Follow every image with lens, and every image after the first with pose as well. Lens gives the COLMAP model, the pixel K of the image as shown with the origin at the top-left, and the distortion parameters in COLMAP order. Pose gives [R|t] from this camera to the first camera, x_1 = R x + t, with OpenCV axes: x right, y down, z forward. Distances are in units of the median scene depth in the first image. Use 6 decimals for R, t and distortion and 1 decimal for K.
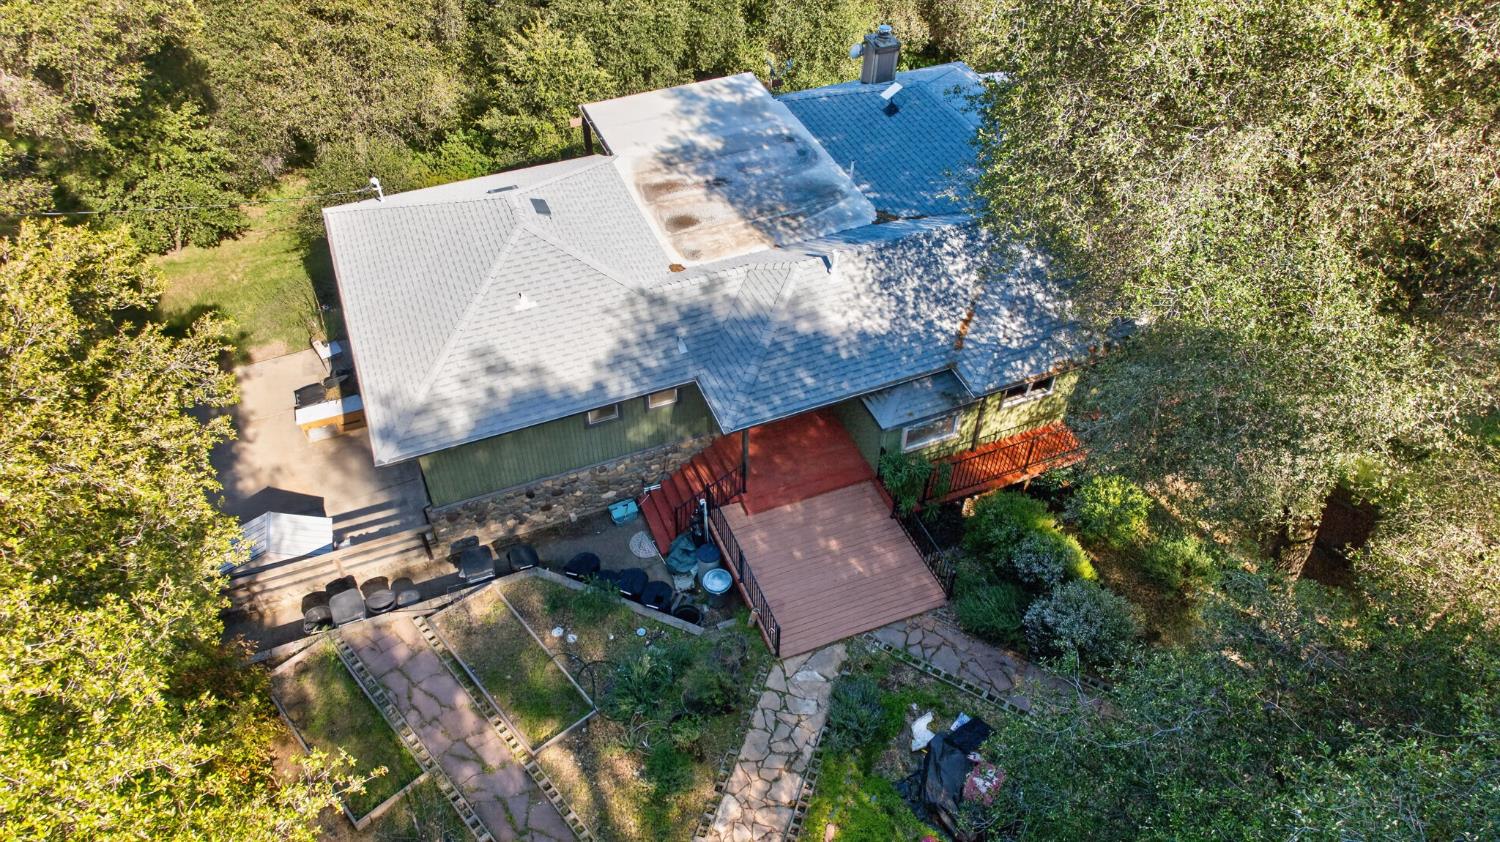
lens RADIAL K [[1044.0, 0, 789.1], [0, 1044.0, 421.9], [0, 0, 1]] dist [0.026681, -0.002414]
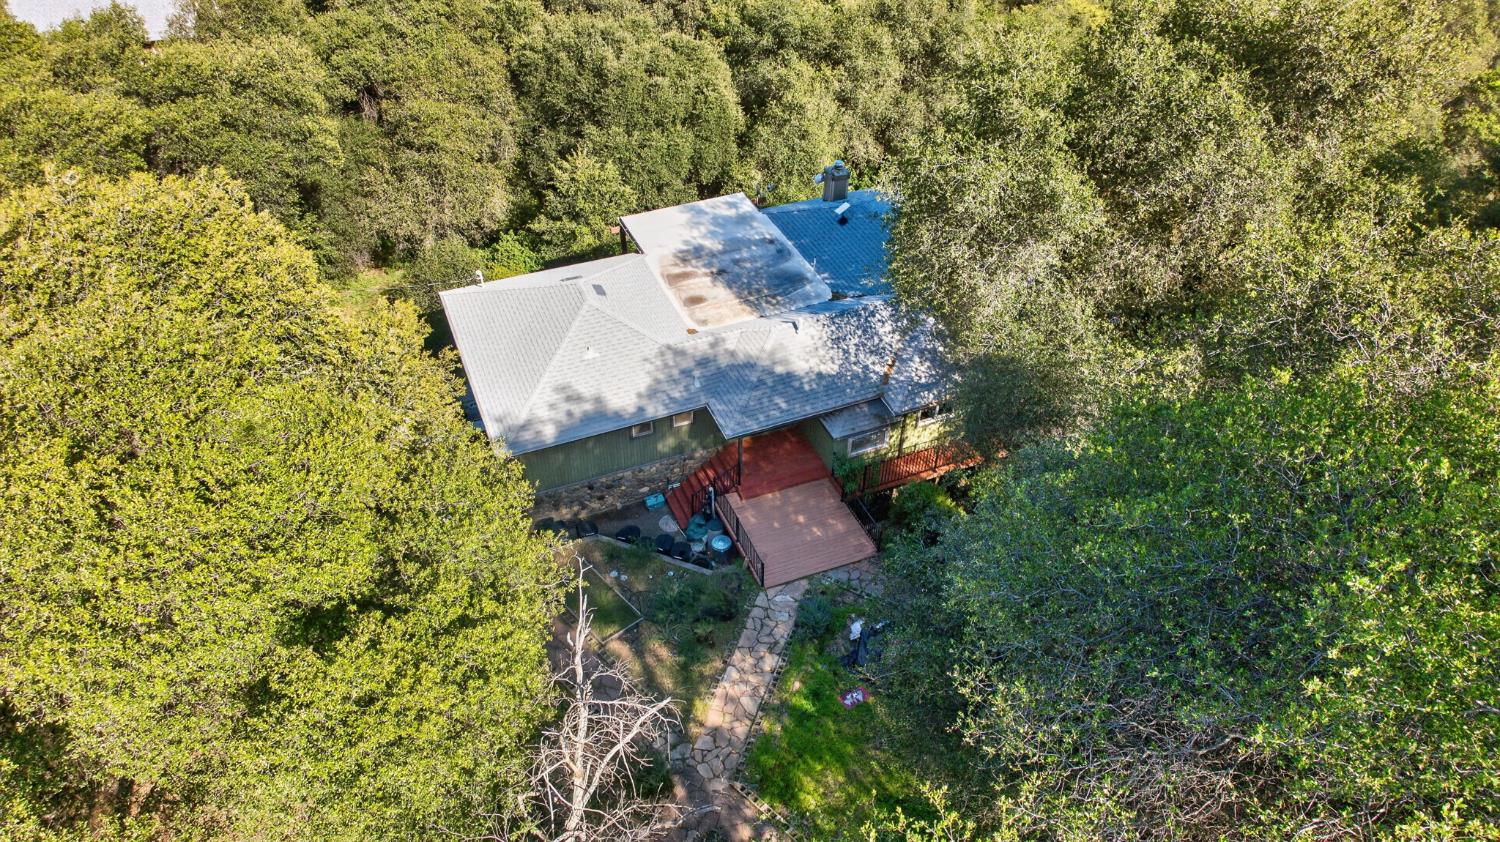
lens RADIAL K [[1044.0, 0, 789.1], [0, 1044.0, 421.9], [0, 0, 1]] dist [0.026681, -0.002414]
pose [[0.999926, -0.005284, 0.010941, 0.010130], [0.006124, 0.996910, -0.078313, 0.092413], [-0.010493, 0.078375, 0.996869, -0.436353]]
